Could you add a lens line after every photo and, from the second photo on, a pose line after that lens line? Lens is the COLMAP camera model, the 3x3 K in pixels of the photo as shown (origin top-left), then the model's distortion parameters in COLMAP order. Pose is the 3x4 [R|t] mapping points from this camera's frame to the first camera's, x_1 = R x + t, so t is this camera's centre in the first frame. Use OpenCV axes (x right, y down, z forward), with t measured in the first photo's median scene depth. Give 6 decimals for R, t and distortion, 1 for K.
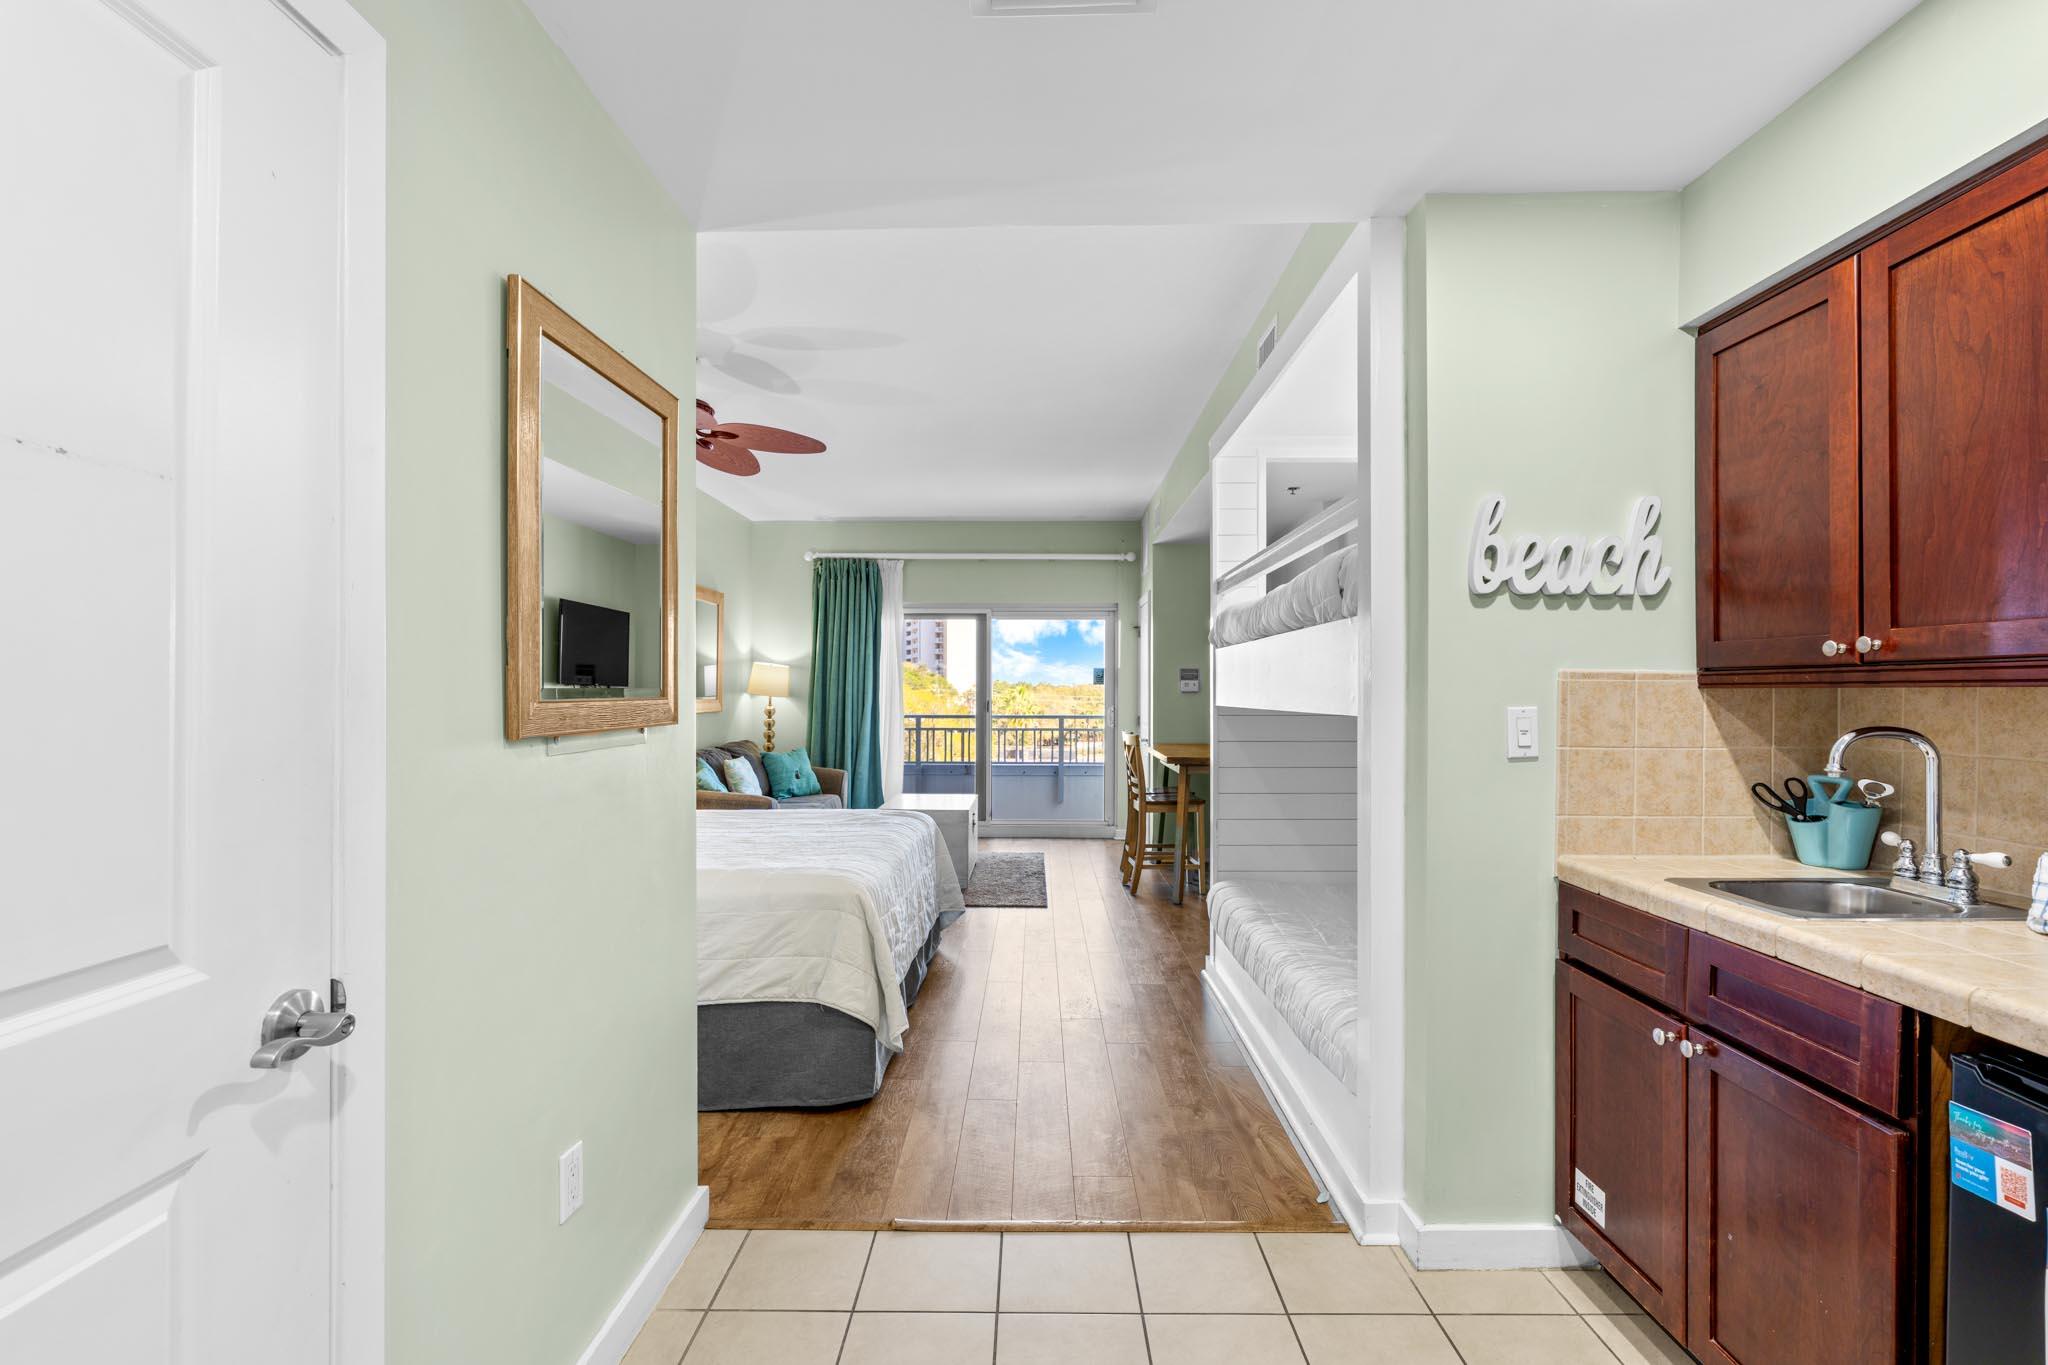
lens RADIAL K [[927.0, 0, 1022.6], [0, 927.0, 699.4], [0, 0, 1]] dist [-0.004323, 0.000203]
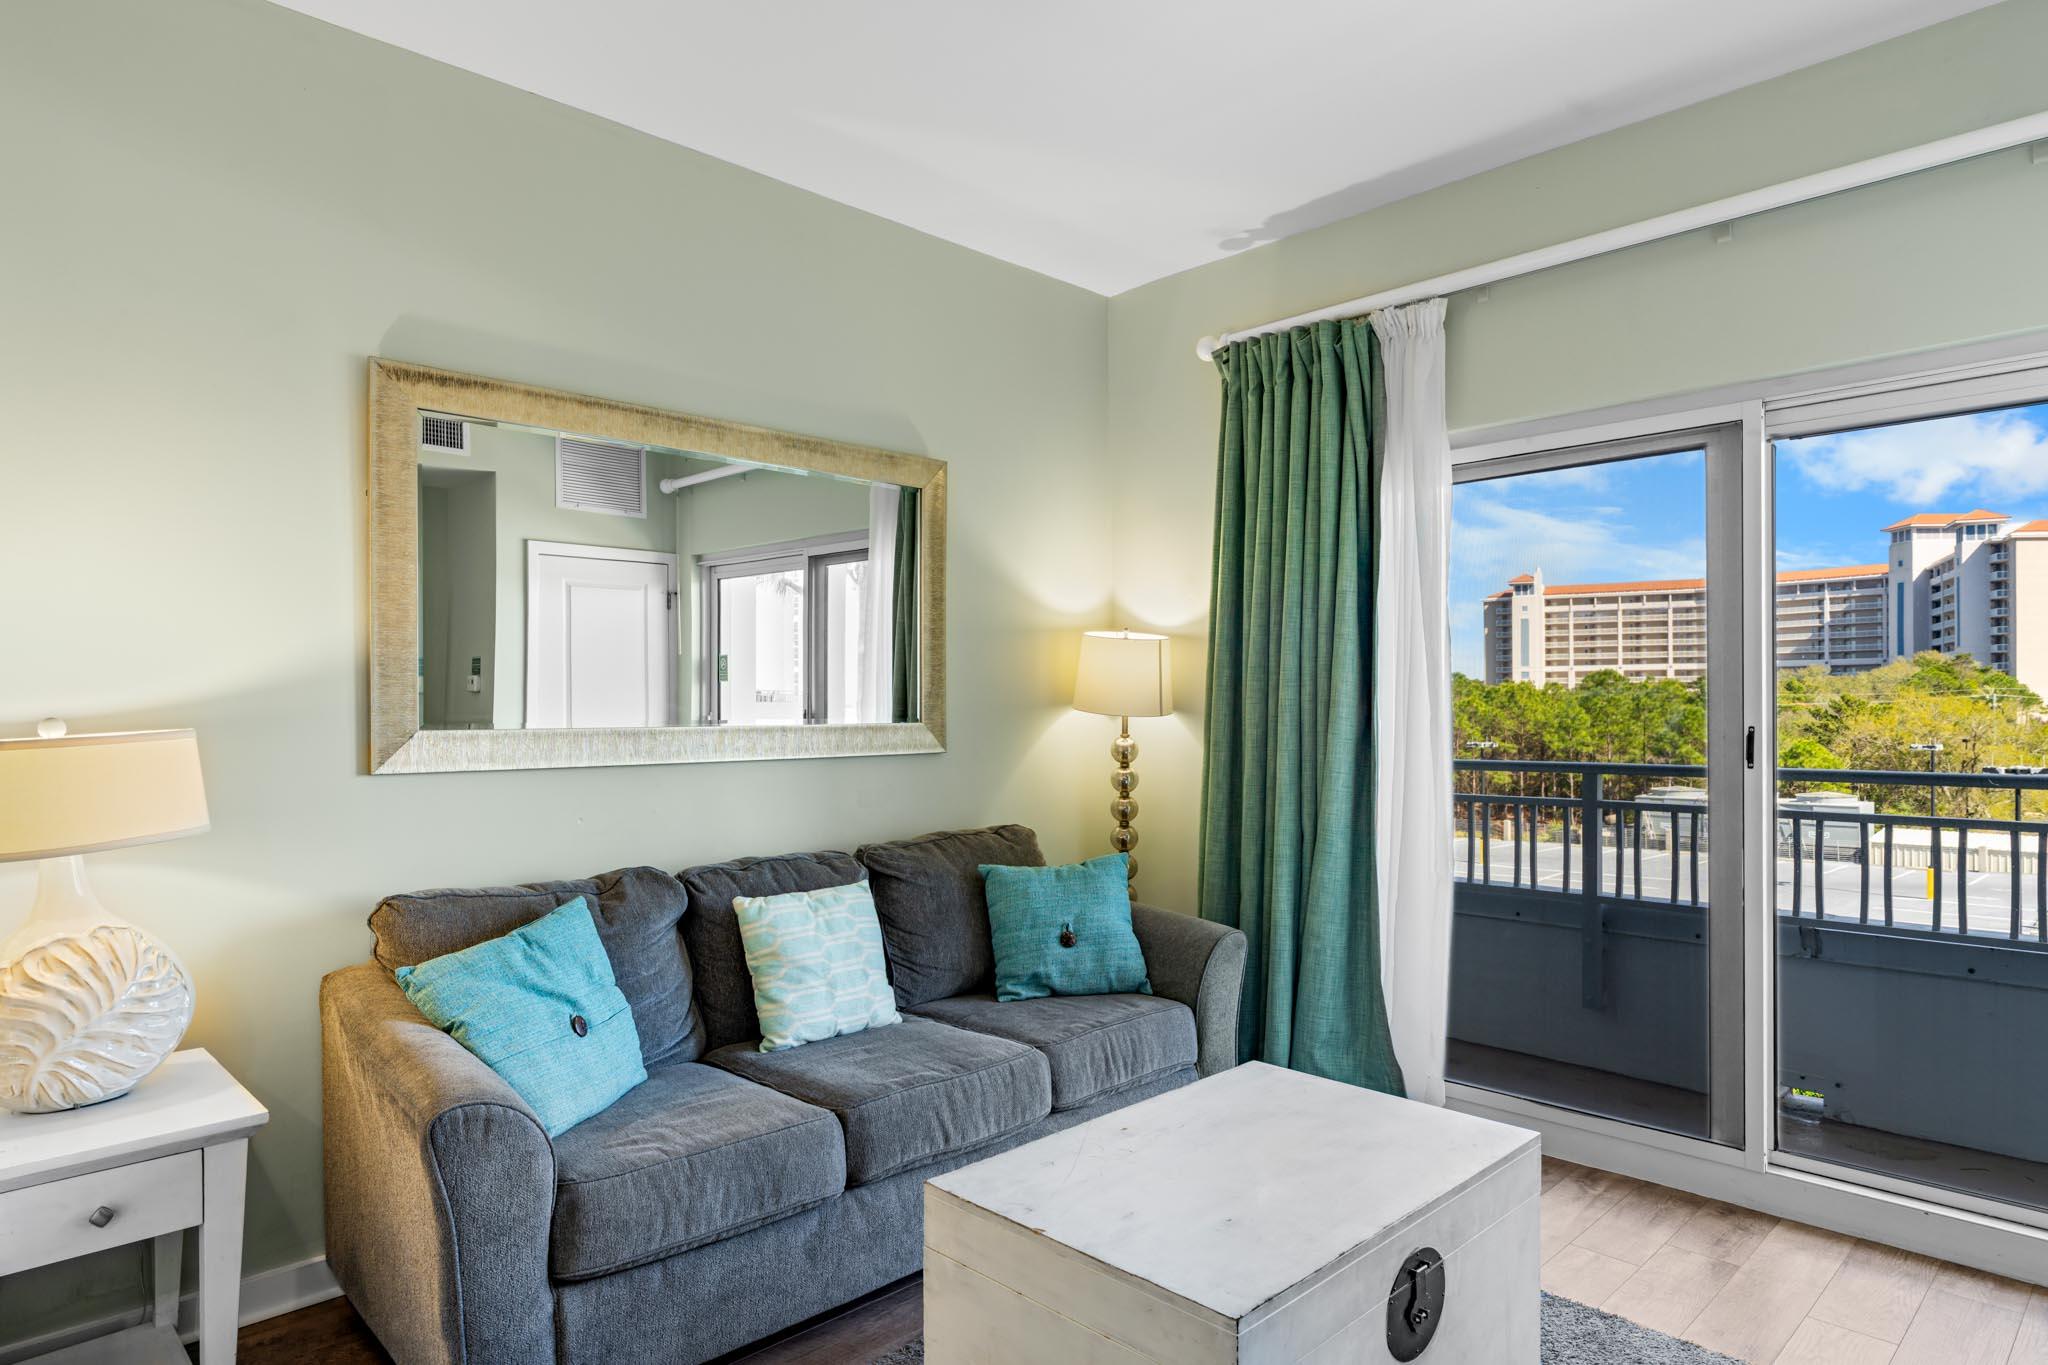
lens RADIAL K [[1191.9, 0, 1022.3], [0, 1191.9, 711.0], [0, 0, 1]] dist [-0.005215, -0.000306]
pose [[0.710103, -0.003682, -0.704088, 0.061588], [0.002851, 0.999993, -0.002353, -0.003727], [0.704092, -0.000336, 0.710109, 0.600070]]
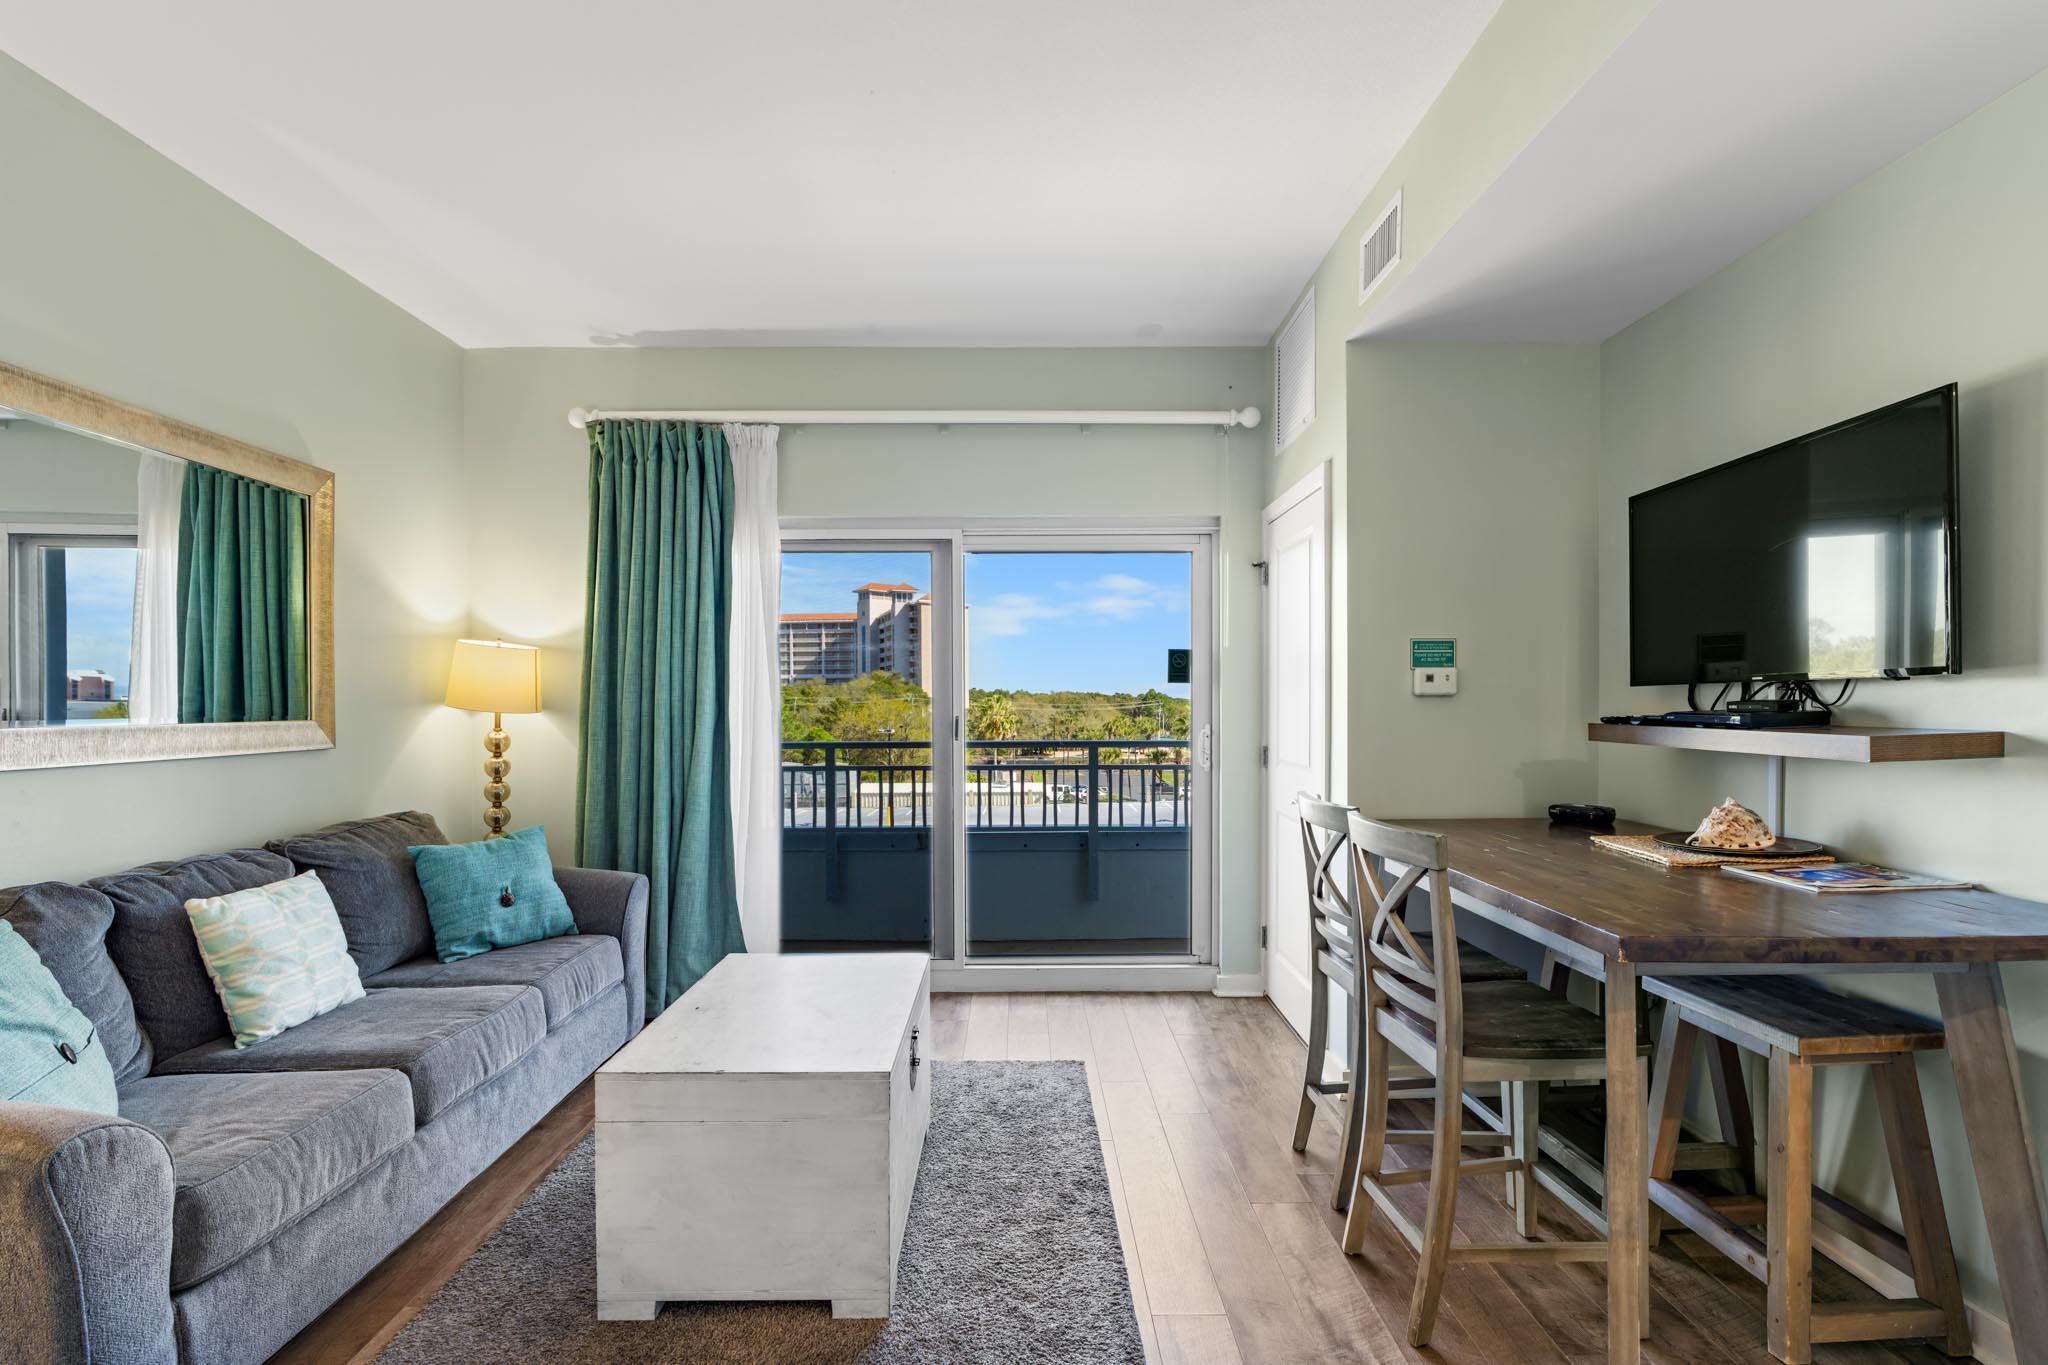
lens RADIAL K [[935.9, 0, 1021.9], [0, 935.9, 720.2], [0, 0, 1]] dist [-0.003804, 0.000183]
pose [[0.999669, -0.007901, 0.024464, -0.015166], [0.007568, 0.999878, 0.013678, -0.003454], [-0.024569, -0.013488, 0.999607, 0.513920]]
